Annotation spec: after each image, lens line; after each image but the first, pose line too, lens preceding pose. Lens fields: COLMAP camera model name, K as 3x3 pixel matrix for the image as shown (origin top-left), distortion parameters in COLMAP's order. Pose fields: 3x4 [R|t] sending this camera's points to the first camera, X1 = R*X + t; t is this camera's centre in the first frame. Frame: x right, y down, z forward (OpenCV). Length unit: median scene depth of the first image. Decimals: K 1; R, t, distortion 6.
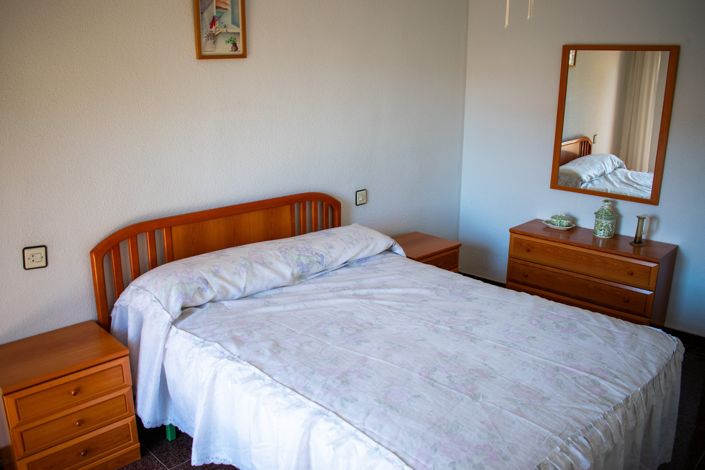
lens RADIAL K [[579.8, 0, 352.5], [0, 579.8, 235.0], [0, 0, 1]] dist [-0.092159, 0.006171]
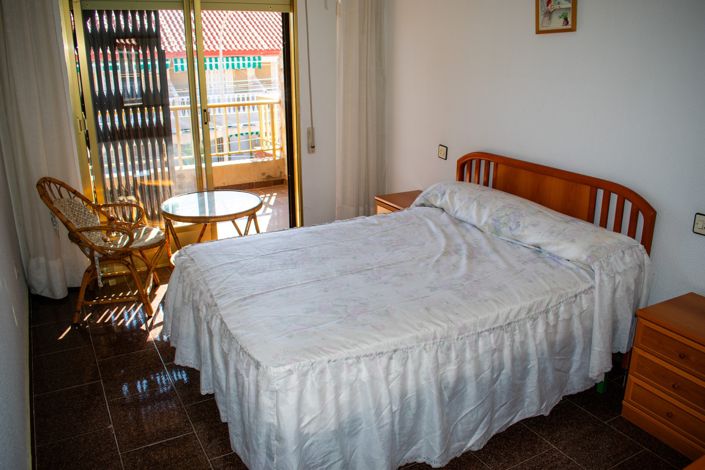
lens RADIAL K [[579.8, 0, 352.5], [0, 579.8, 235.0], [0, 0, 1]] dist [-0.092159, 0.006171]
pose [[-0.289776, 0.292485, -0.911308, 1.022500], [-0.248203, 0.896622, 0.366695, -0.264794], [0.924351, 0.332449, -0.187224, 0.984437]]
